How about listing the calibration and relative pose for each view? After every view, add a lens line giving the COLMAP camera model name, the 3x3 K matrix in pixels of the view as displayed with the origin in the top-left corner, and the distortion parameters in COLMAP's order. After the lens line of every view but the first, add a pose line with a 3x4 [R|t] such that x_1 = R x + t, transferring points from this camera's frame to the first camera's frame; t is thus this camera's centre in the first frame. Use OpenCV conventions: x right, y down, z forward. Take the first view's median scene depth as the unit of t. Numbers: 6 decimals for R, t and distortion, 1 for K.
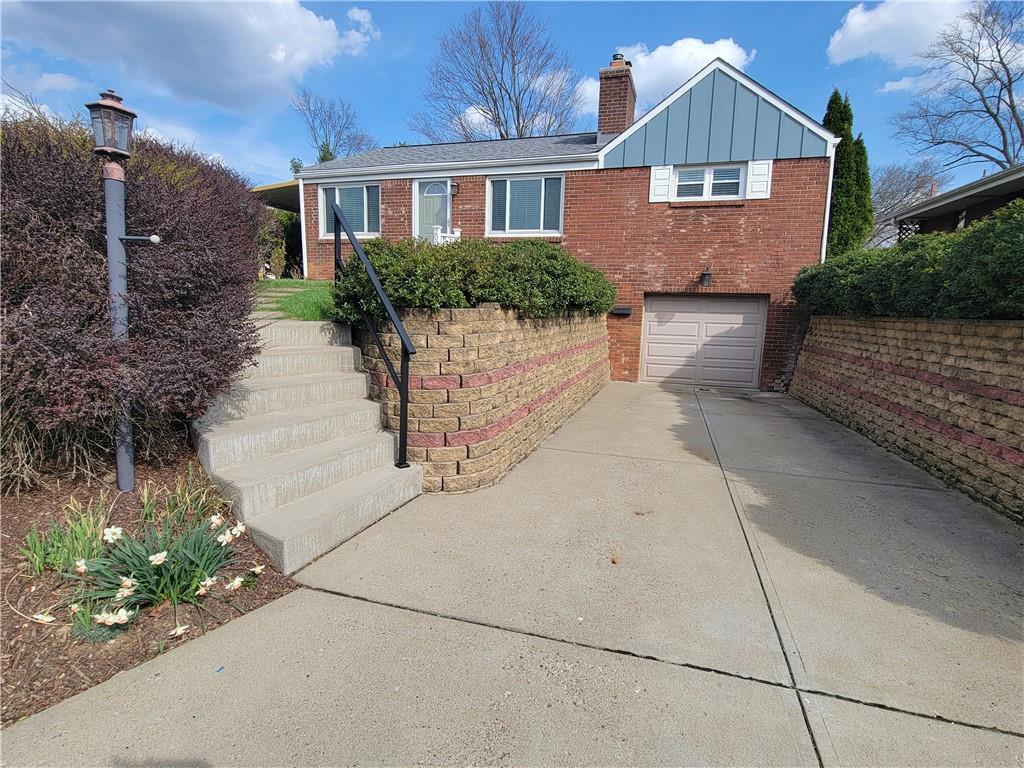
lens RADIAL K [[594.0, 0, 515.0], [0, 594.0, 389.6], [0, 0, 1]] dist [-0.005341, 0.001996]
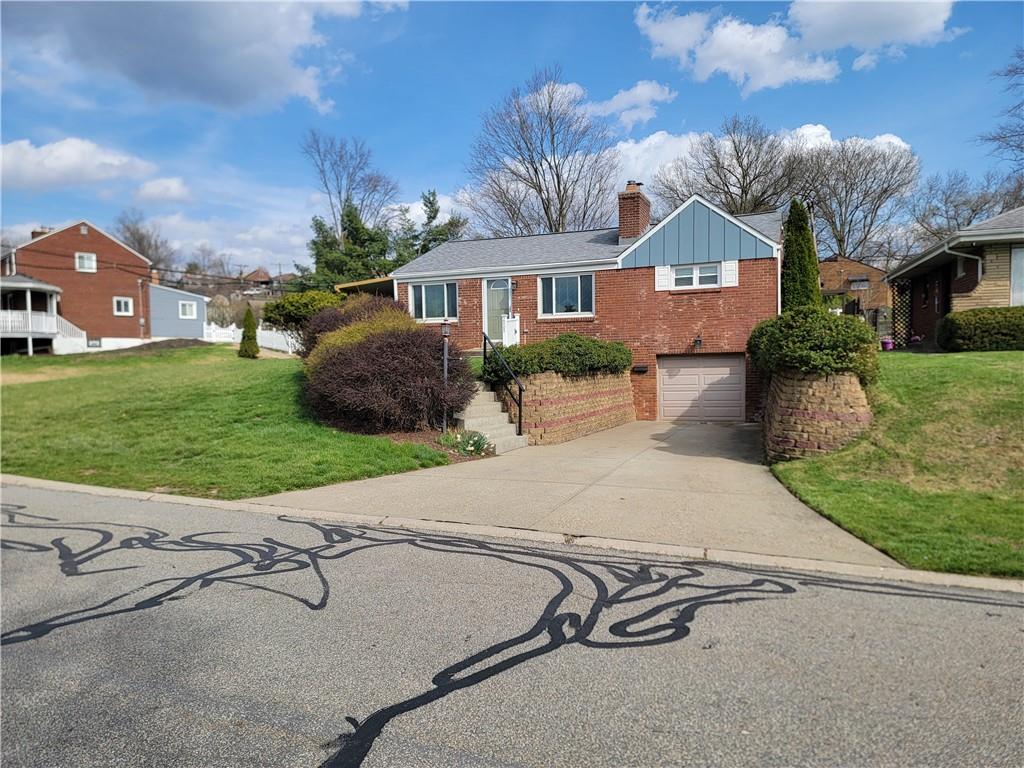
lens RADIAL K [[709.8, 0, 506.9], [0, 709.8, 385.9], [0, 0, 1]] dist [0.067564, -0.030176]
pose [[0.995809, -0.042327, -0.081076, 0.004293], [0.033084, 0.993141, -0.112141, 0.084879], [0.085266, 0.108989, 0.990379, -0.680571]]
